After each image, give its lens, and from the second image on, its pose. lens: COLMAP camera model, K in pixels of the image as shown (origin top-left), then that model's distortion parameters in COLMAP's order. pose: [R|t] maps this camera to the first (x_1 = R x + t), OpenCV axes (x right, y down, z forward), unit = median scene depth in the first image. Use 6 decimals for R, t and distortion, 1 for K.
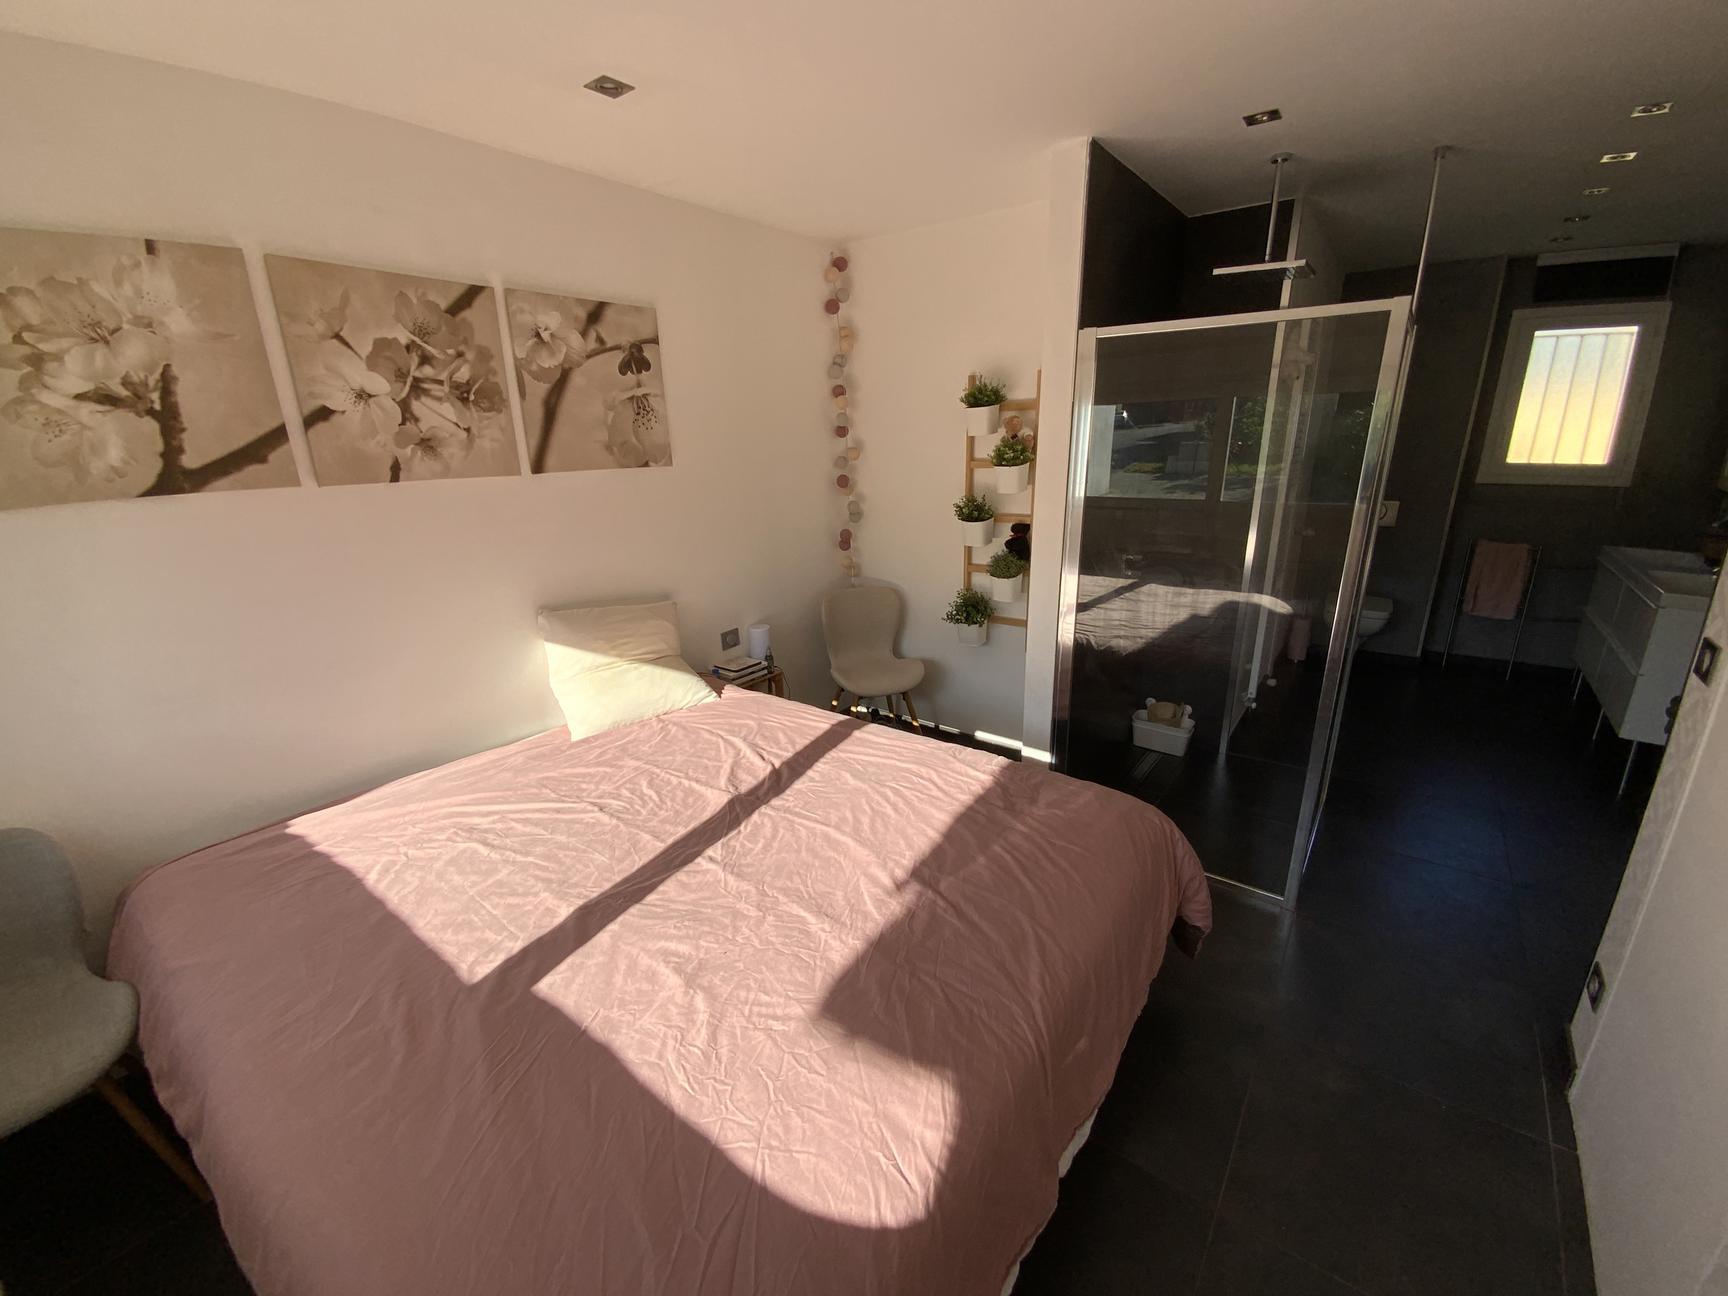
lens RADIAL K [[700.0, 0, 864.0], [0, 700.0, 648.0], [0, 0, 1]] dist [0.031333, -0.024583]
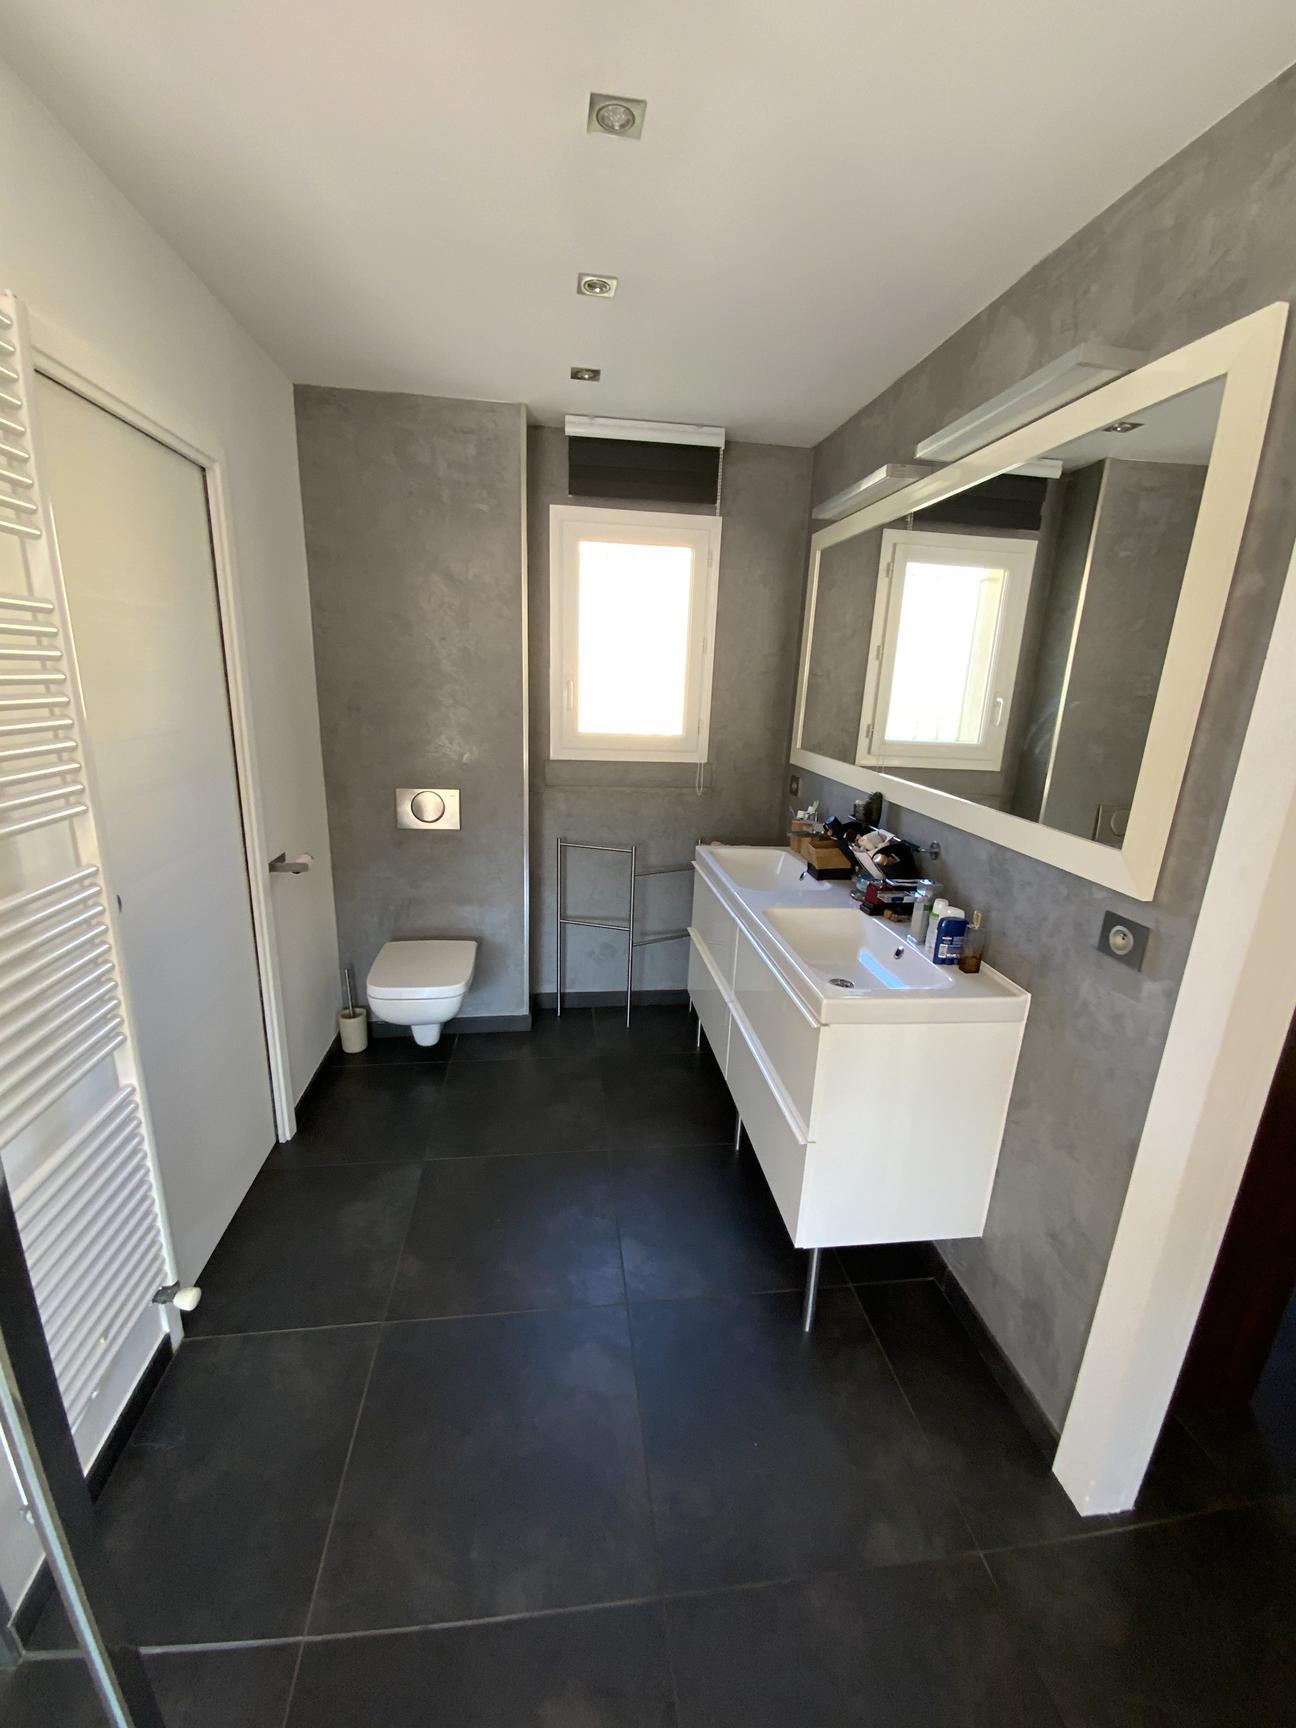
lens RADIAL K [[700.0, 0, 648.0], [0, 700.0, 864.0], [0, 0, 1]] dist [0.031333, -0.024583]
pose [[0.704966, -0.136820, 0.695919, 0.672293], [0.155972, 0.987103, 0.036068, -0.216950], [-0.691878, 0.083118, 0.717214, 0.682242]]
